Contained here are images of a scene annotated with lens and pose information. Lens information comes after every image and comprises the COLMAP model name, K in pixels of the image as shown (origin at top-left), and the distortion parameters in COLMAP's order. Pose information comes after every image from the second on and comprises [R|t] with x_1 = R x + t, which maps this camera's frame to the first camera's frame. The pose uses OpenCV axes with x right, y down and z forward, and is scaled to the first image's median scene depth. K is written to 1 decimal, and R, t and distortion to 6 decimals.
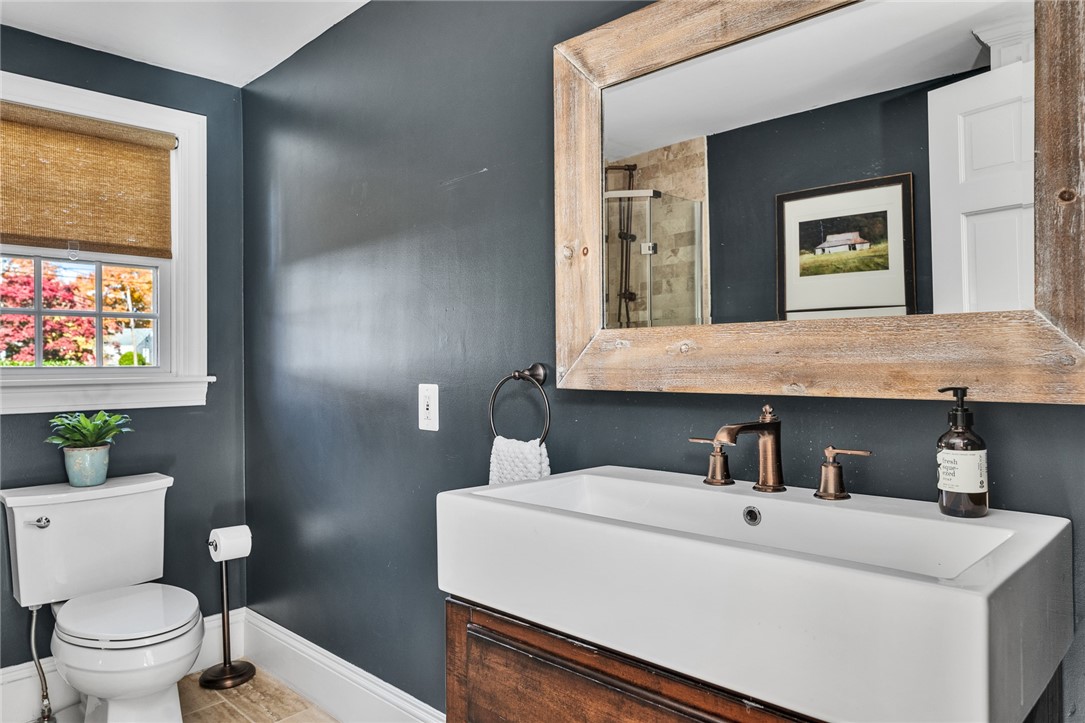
lens RADIAL K [[723.3, 0, 543.4], [0, 723.3, 359.3], [0, 0, 1]] dist [-0.000364, 0.004291]
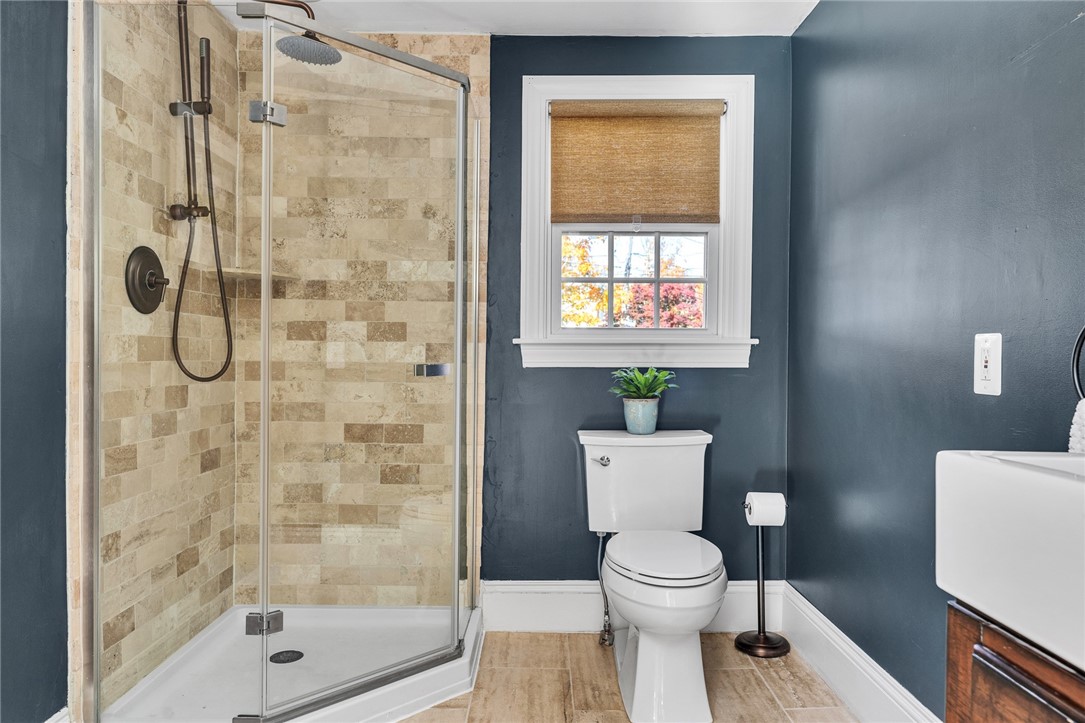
lens RADIAL K [[723.3, 0, 540.9], [0, 723.3, 363.8], [0, 0, 1]] dist [-0.000364, 0.004291]
pose [[0.701180, 0.018931, -0.712733, 0.044181], [-0.007501, 0.999788, 0.019177, 0.046192], [0.712945, -0.008101, 0.701173, 0.117349]]
